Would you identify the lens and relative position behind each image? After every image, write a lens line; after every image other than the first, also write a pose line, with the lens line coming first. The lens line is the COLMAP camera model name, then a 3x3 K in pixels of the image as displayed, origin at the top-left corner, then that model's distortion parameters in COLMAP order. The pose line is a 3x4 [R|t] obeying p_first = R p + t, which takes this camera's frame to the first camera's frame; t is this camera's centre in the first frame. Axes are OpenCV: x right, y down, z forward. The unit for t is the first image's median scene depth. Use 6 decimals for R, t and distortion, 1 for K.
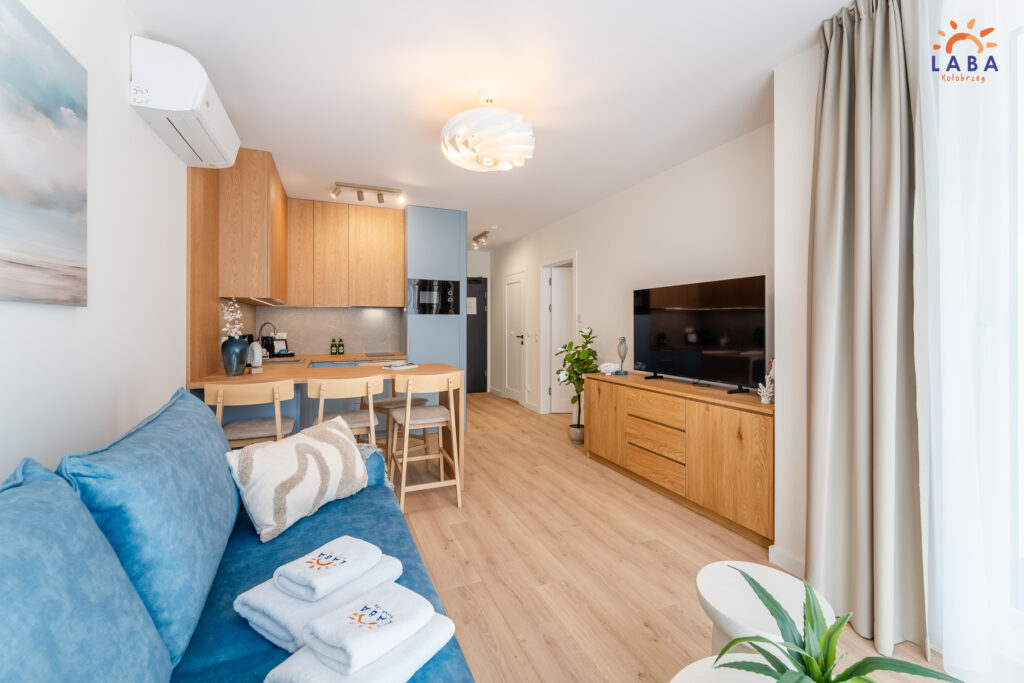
lens RADIAL K [[414.8, 0, 502.2], [0, 414.8, 320.9], [0, 0, 1]] dist [0.003717, -0.002112]
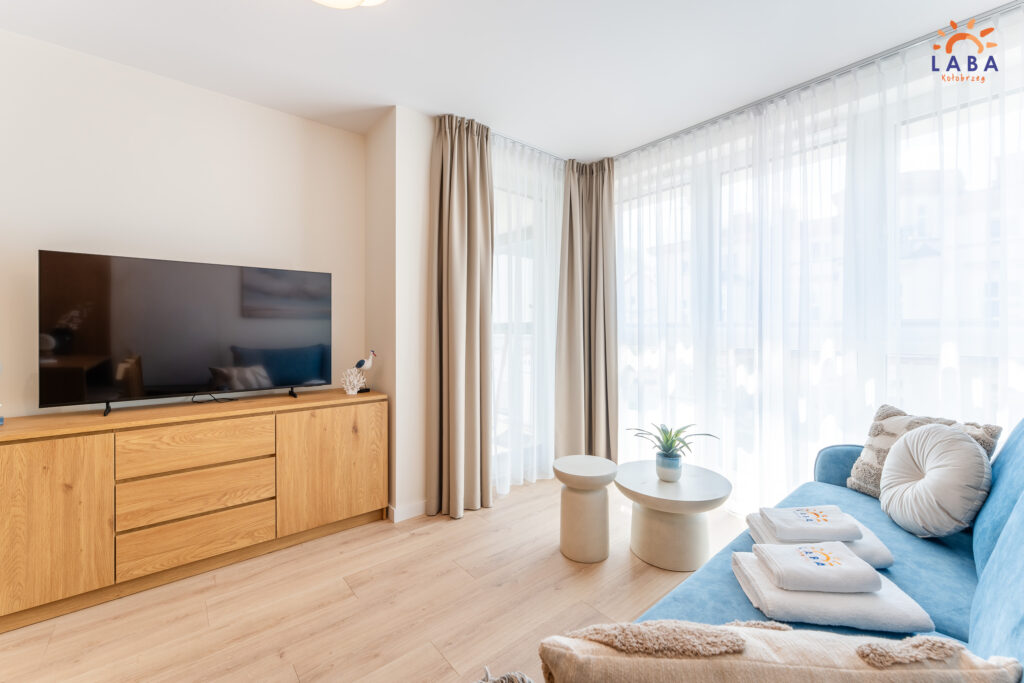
lens RADIAL K [[414.8, 0, 525.7], [0, 414.8, 339.6], [0, 0, 1]] dist [0.003717, -0.002112]
pose [[-0.322939, -0.018408, 0.946241, -0.436070], [-0.010398, 0.999819, 0.015901, 0.029127], [-0.946363, -0.004704, -0.323072, 0.777210]]
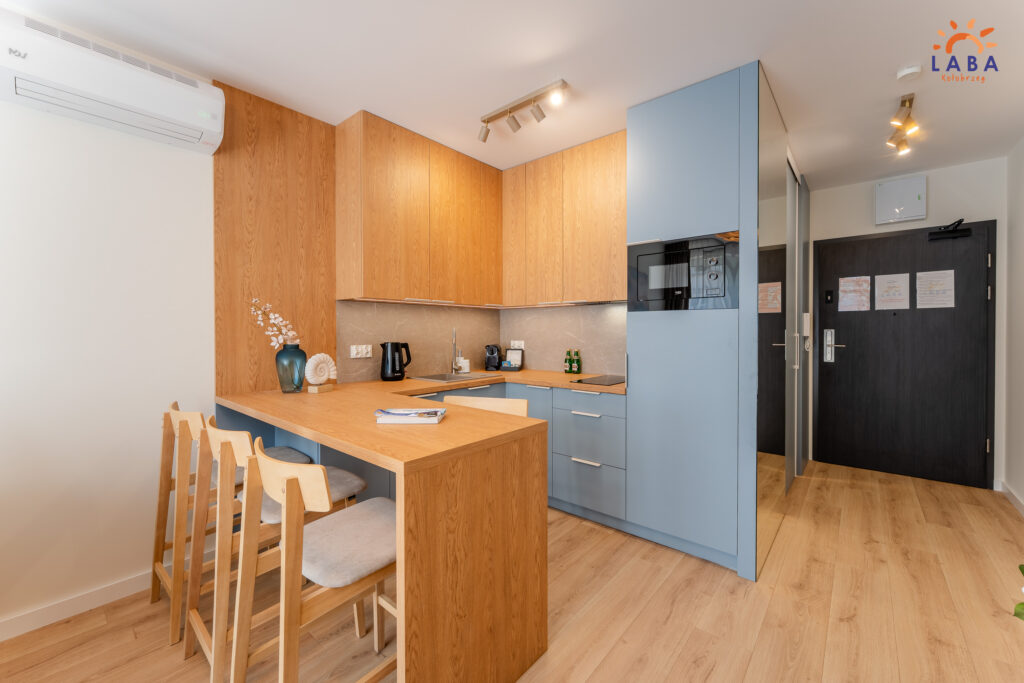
lens RADIAL K [[414.8, 0, 507.9], [0, 414.8, 331.1], [0, 0, 1]] dist [0.003717, -0.002112]
pose [[0.461978, 0.001989, -0.886889, 0.292833], [0.009302, 0.999932, 0.007088, 0.005232], [0.886843, -0.011525, 0.461928, 0.996730]]
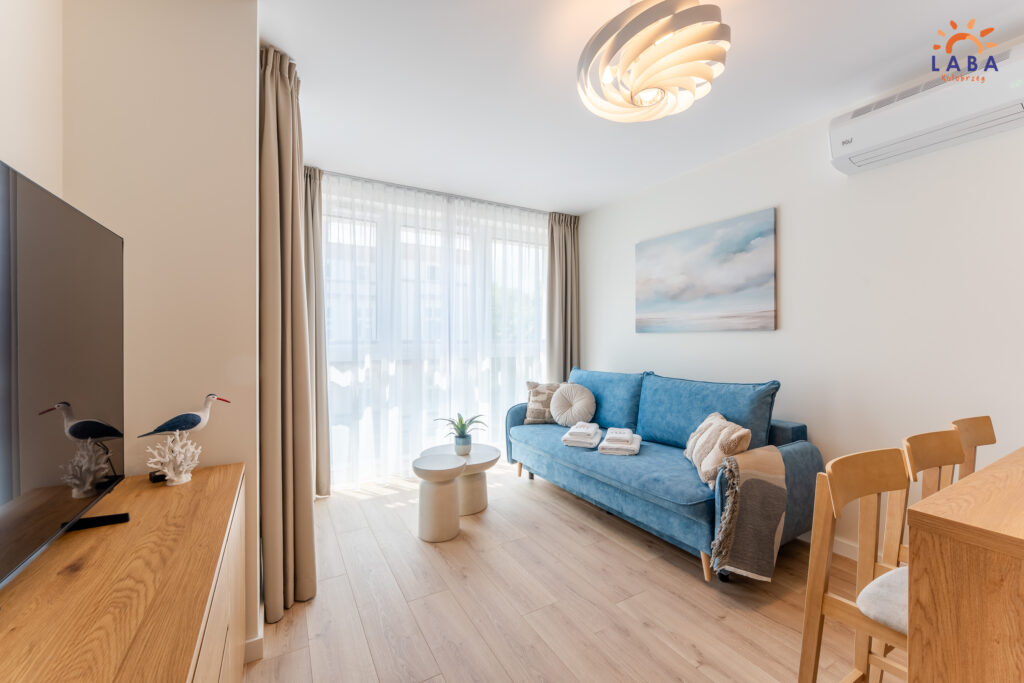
lens RADIAL K [[414.8, 0, 513.0], [0, 414.8, 336.3], [0, 0, 1]] dist [0.003717, -0.002112]
pose [[-0.990471, -0.001226, -0.137716, 0.226731], [0.001050, 0.999864, -0.016454, 0.012348], [0.137717, -0.016442, -0.990335, 1.368449]]
